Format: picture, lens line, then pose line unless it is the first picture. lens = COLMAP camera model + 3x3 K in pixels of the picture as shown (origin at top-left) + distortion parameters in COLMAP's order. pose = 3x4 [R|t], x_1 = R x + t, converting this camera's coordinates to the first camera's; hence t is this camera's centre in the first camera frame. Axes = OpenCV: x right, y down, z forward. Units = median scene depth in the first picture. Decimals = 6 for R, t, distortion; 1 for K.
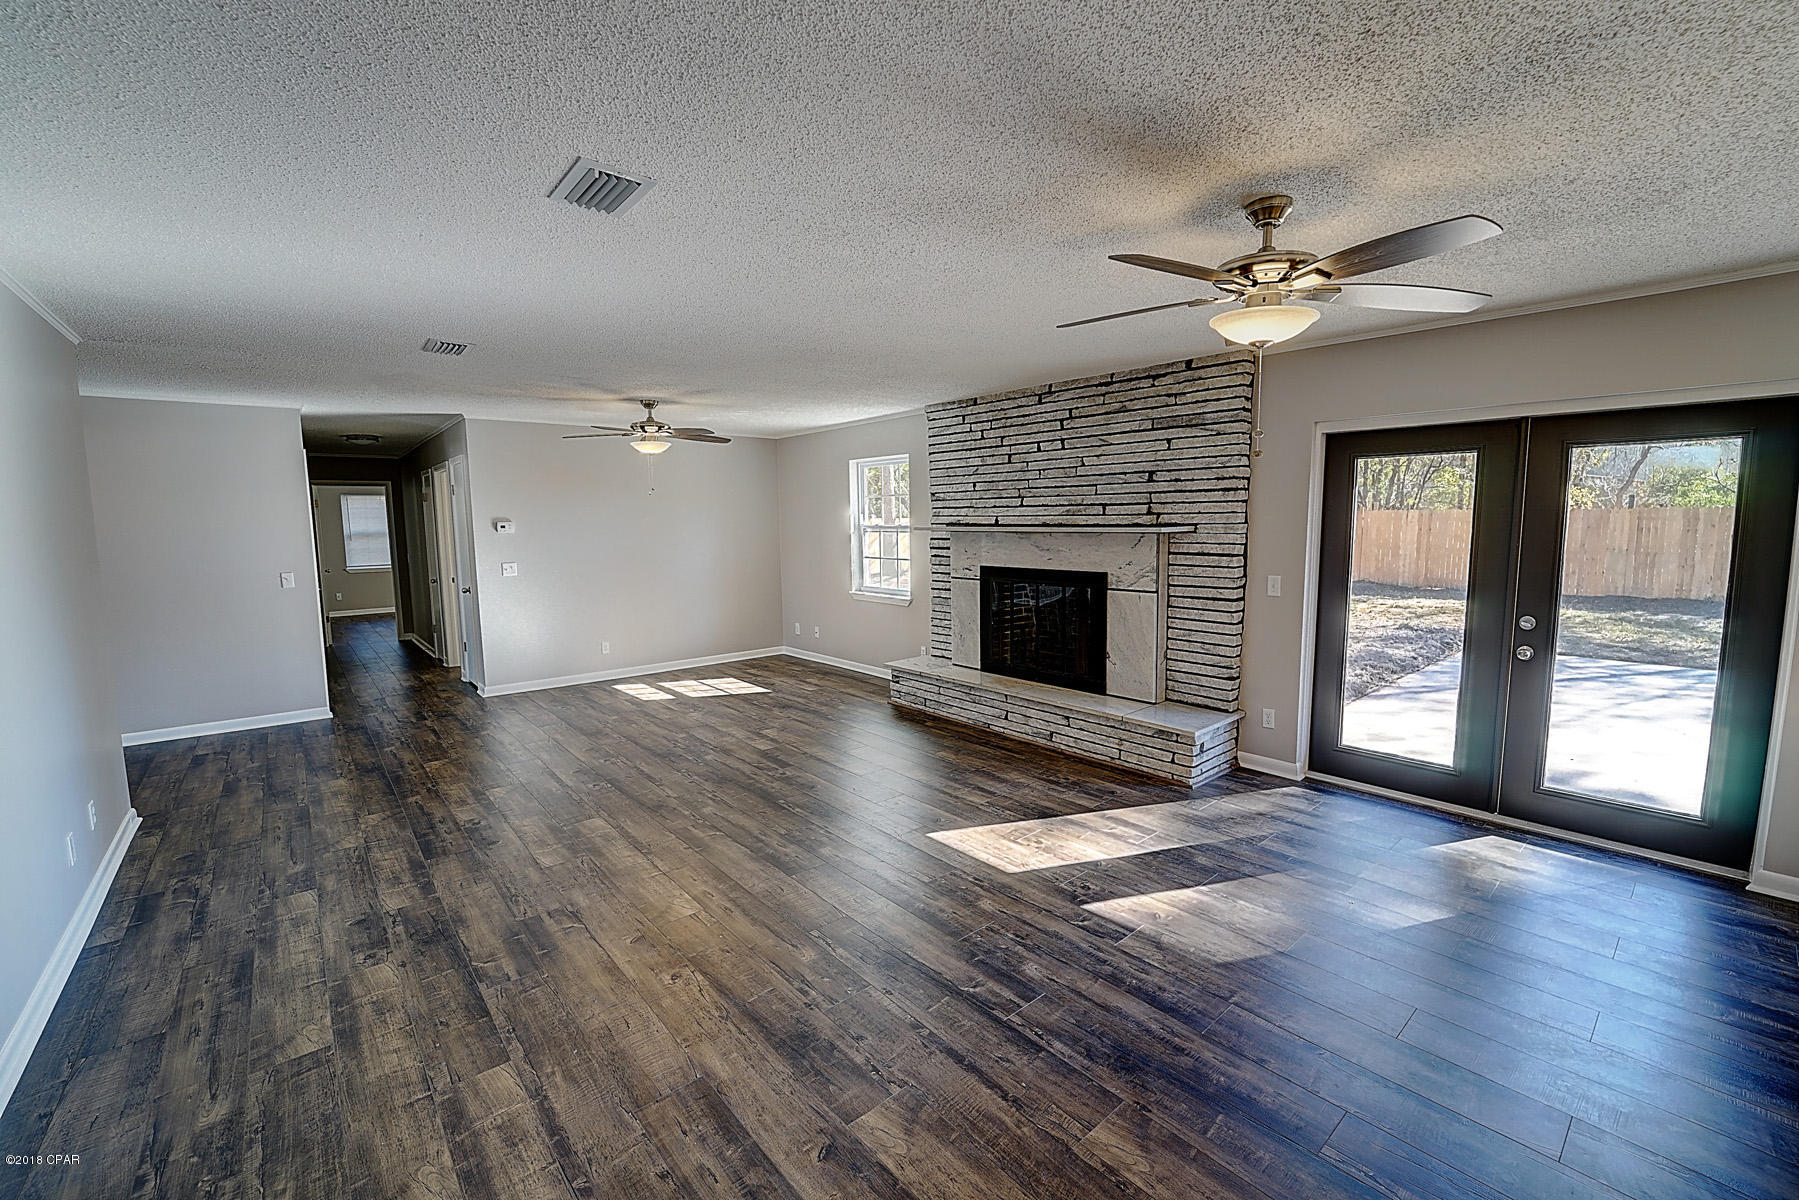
lens RADIAL K [[735.2, 0, 898.0], [0, 735.2, 598.5], [0, 0, 1]] dist [-0.019288, 0.001285]
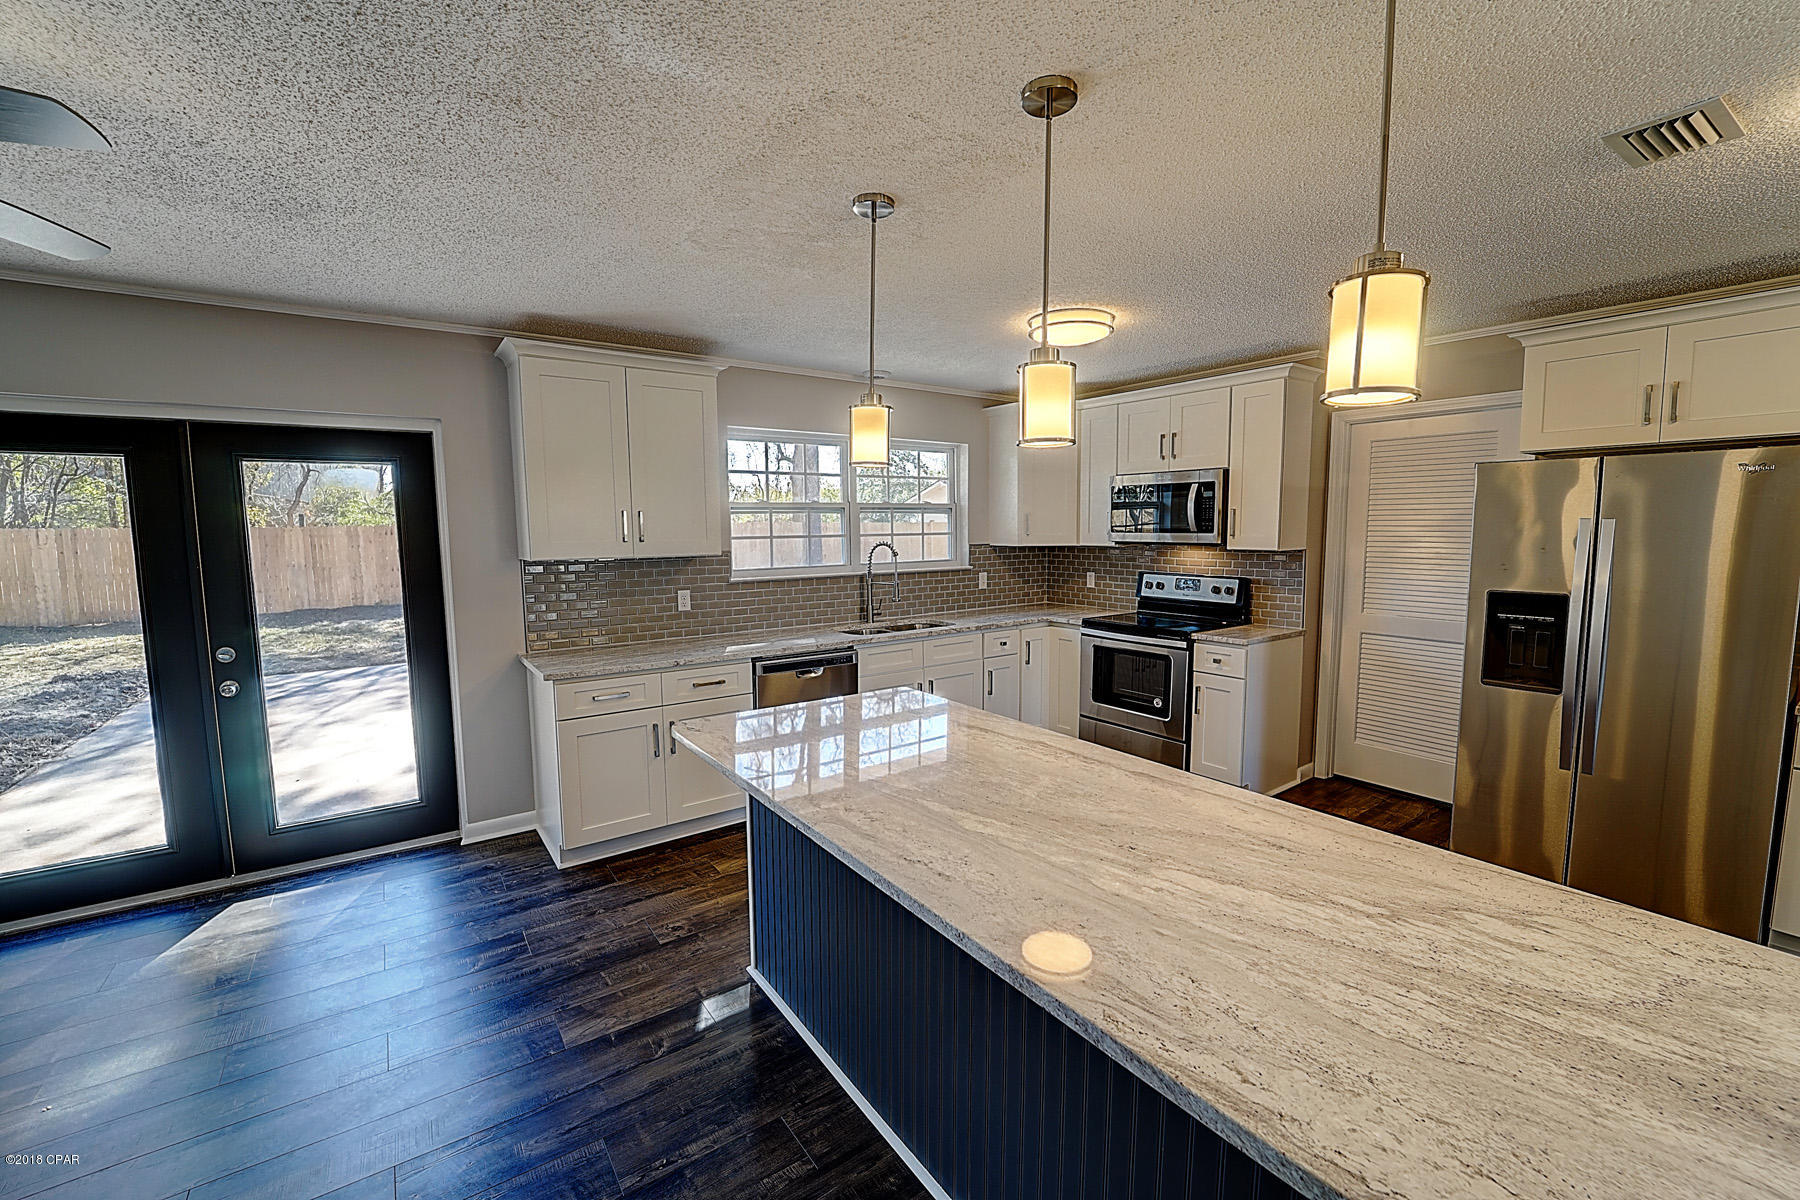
lens RADIAL K [[735.6, 0, 914.2], [0, 735.6, 598.1], [0, 0, 1]] dist [-0.019288, 0.001285]
pose [[0.080264, -0.088754, 0.992814, 0.045189], [0.114919, 0.990210, 0.079230, -0.006222], [-0.990127, 0.107734, 0.089678, 0.057921]]
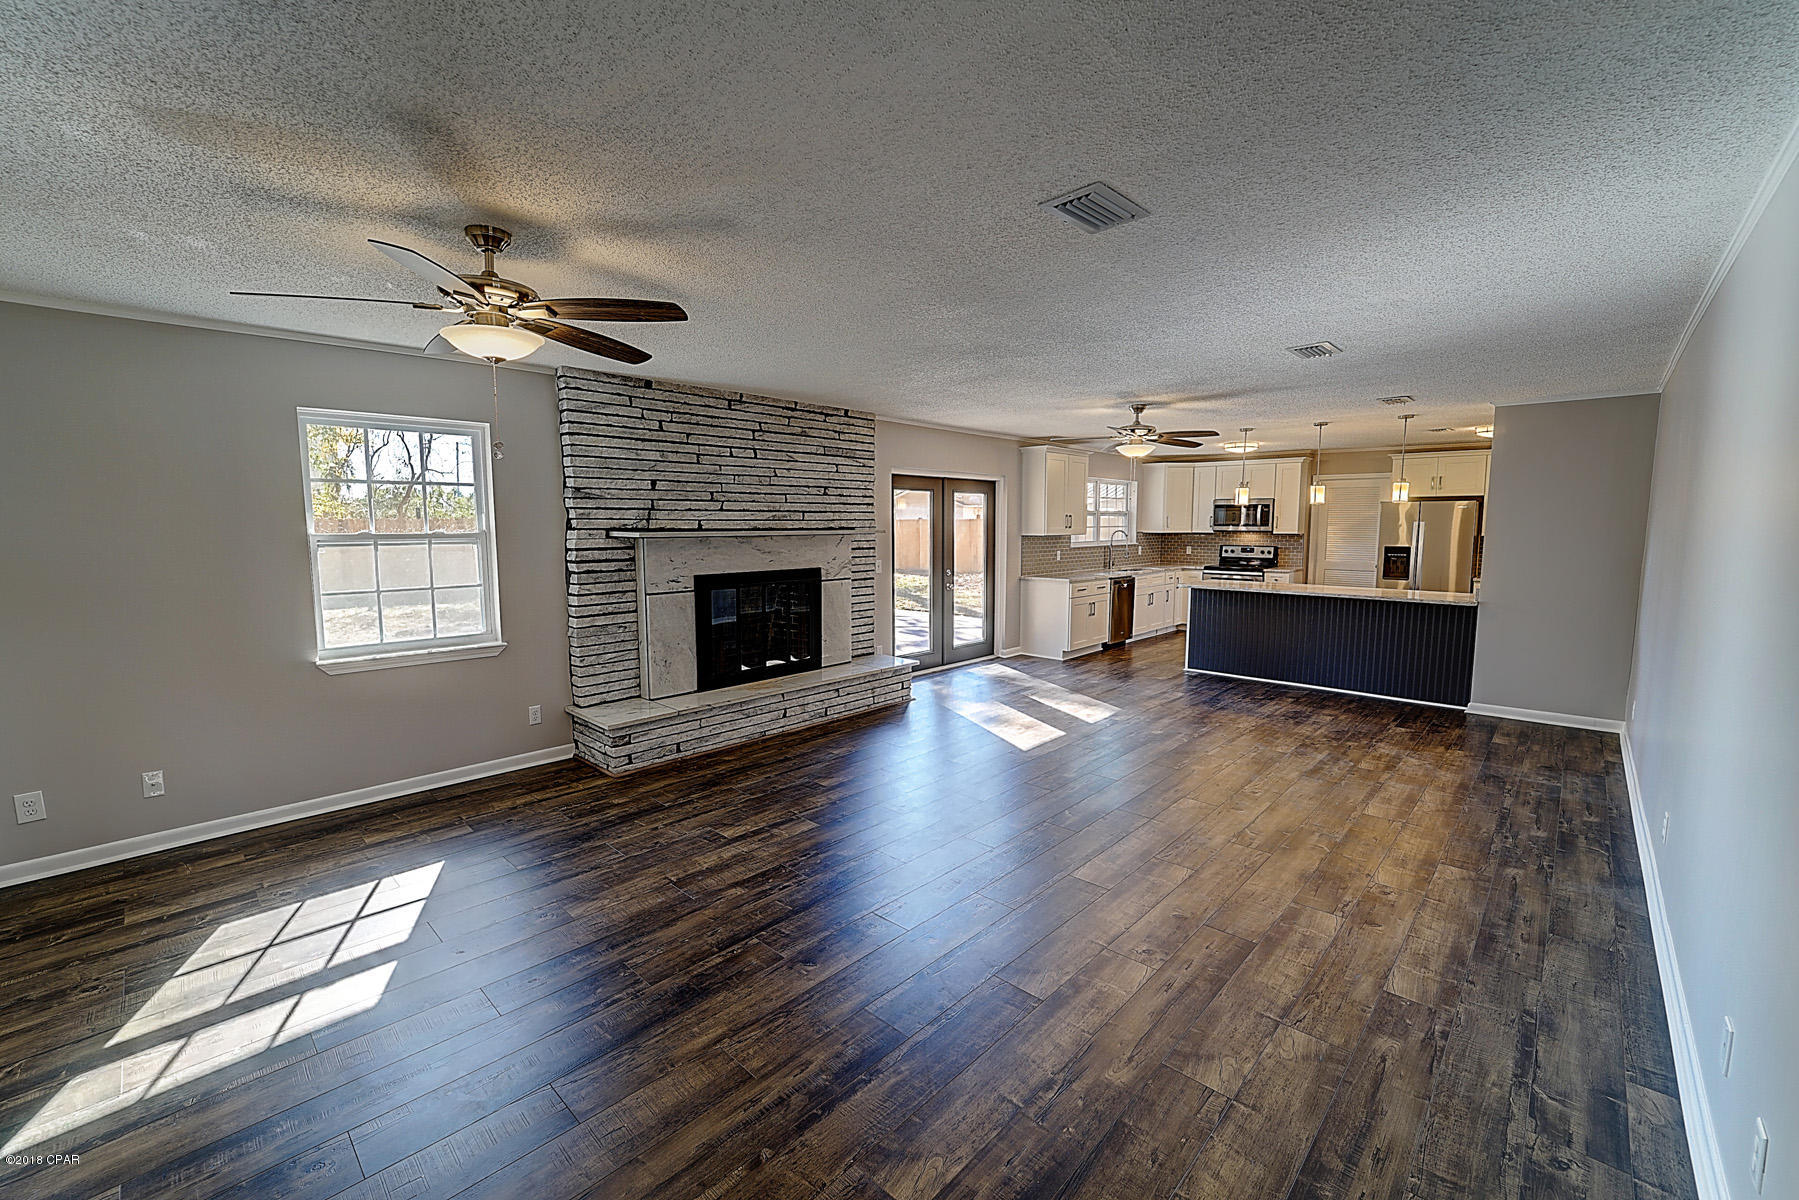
lens RADIAL K [[735.2, 0, 911.5], [0, 735.2, 601.0], [0, 0, 1]] dist [-0.019288, 0.001285]
pose [[-0.120849, -0.095929, 0.988025, -0.988855], [0.108686, 0.988057, 0.109226, -0.101352], [-0.986703, 0.120584, -0.108980, 1.031439]]
